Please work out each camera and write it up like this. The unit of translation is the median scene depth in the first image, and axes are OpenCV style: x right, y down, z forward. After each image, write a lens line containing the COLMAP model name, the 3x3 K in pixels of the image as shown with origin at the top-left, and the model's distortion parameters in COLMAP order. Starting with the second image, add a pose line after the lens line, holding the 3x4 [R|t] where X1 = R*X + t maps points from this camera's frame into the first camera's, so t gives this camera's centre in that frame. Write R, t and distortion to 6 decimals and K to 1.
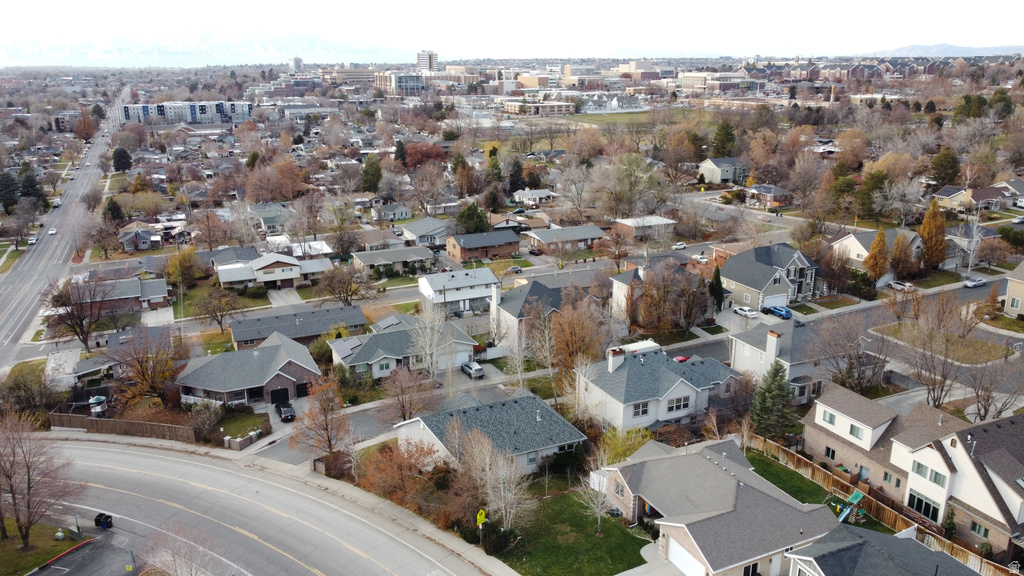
lens RADIAL K [[771.2, 0, 509.8], [0, 771.2, 284.4], [0, 0, 1]] dist [0.009500, -0.008360]
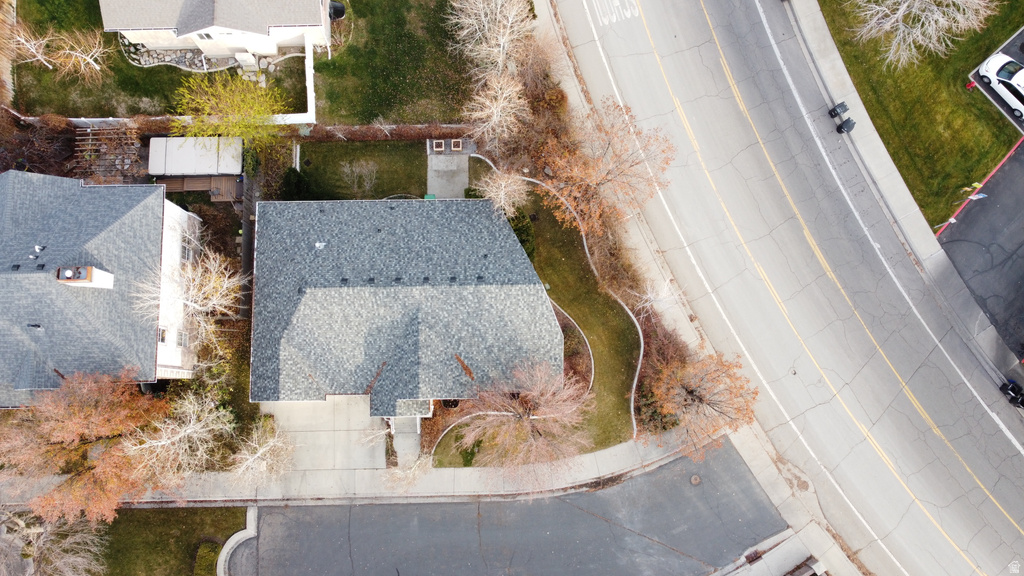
lens RADIAL K [[771.2, 0, 509.8], [0, 771.2, 284.4], [0, 0, 1]] dist [0.009500, -0.008360]
pose [[-0.915270, -0.399524, 0.051589, -0.092597], [0.105776, -0.114780, 0.987743, -0.262130], [-0.388706, 0.909509, 0.147315, 0.692595]]
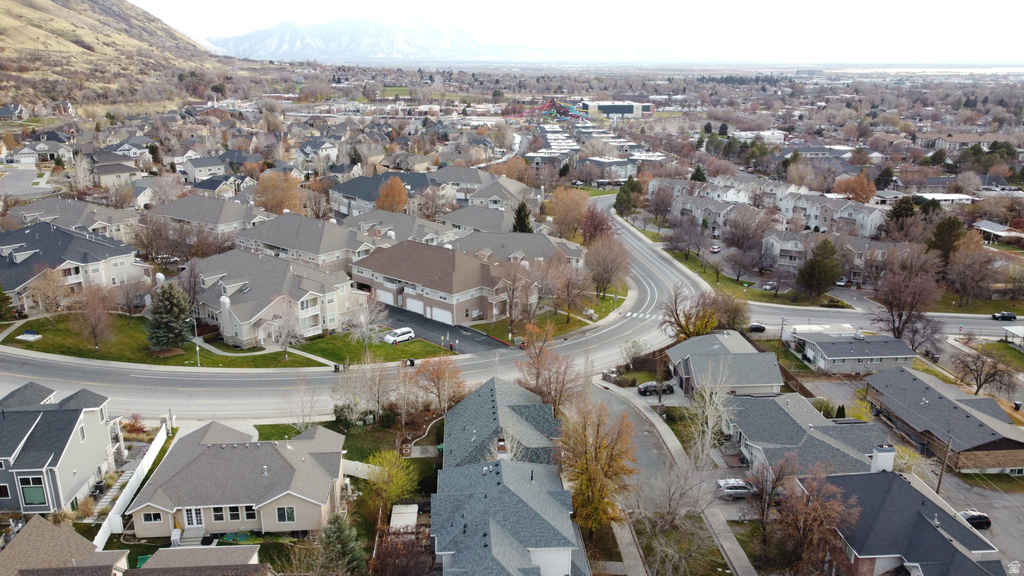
lens RADIAL K [[771.2, 0, 509.8], [0, 771.2, 284.4], [0, 0, 1]] dist [0.009500, -0.008360]
pose [[-0.356572, 0.260198, -0.897304, 0.647013], [-0.259009, 0.895258, 0.362530, -0.276026], [0.897647, 0.361678, -0.251830, 0.929010]]
